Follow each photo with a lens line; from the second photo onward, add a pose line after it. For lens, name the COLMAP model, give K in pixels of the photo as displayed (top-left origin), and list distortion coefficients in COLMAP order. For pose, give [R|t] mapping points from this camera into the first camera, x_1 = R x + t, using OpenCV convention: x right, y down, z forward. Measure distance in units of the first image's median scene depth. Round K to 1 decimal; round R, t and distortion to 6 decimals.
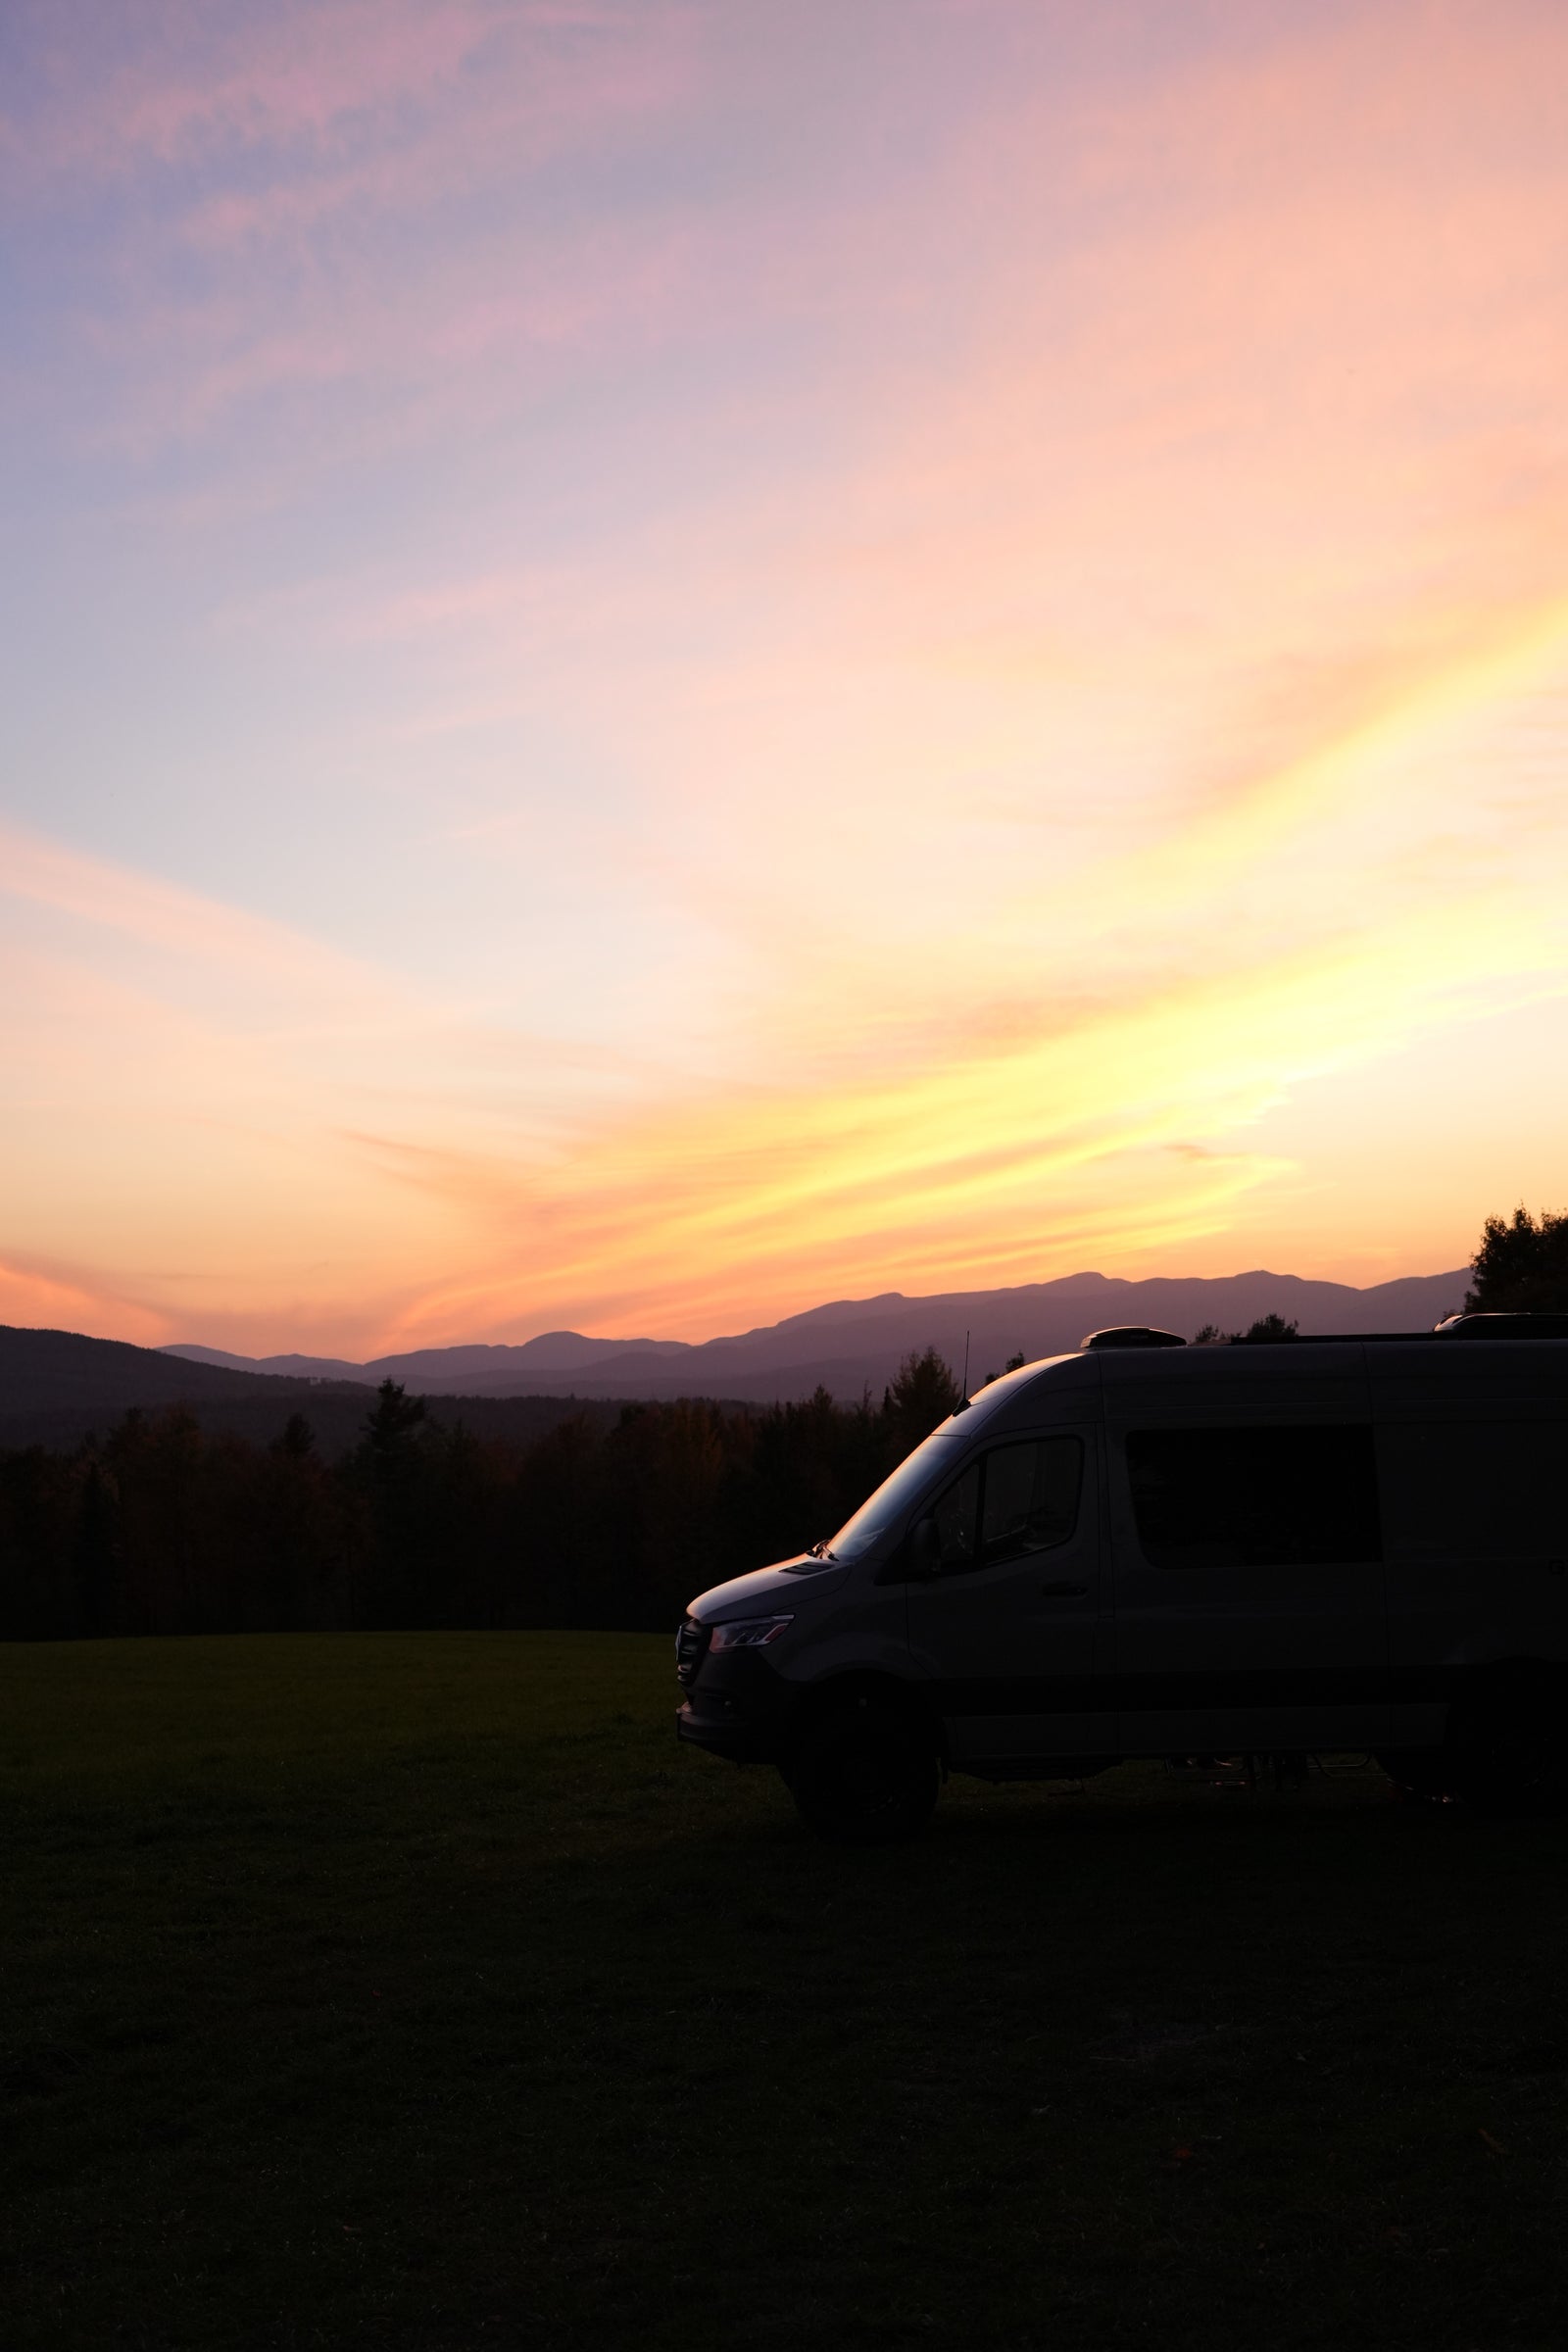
lens RADIAL K [[1634.7, 0, 799.2], [0, 1634.7, 1290.9], [0, 0, 1]] dist [0.004757, 0.001388]
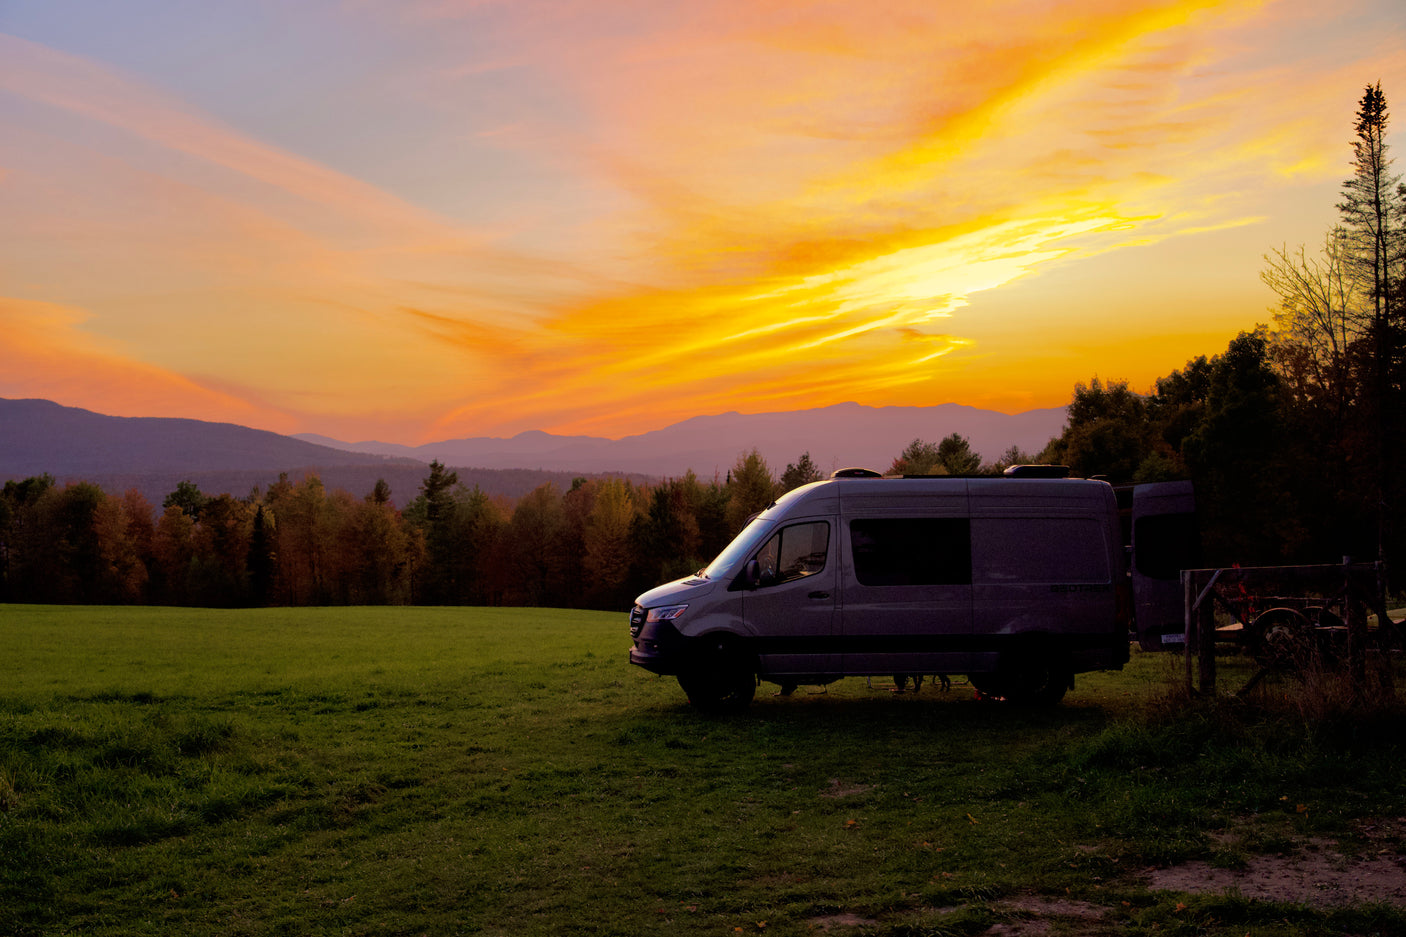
lens RADIAL K [[977.2, 0, 700.5], [0, 977.2, 468.4], [0, 0, 1]] dist [0.004757, 0.001388]
pose [[0.999449, 0.021391, 0.025367, -0.015050], [-0.022895, 0.997903, 0.060540, -0.032812], [-0.024019, -0.061087, 0.997843, -0.149990]]
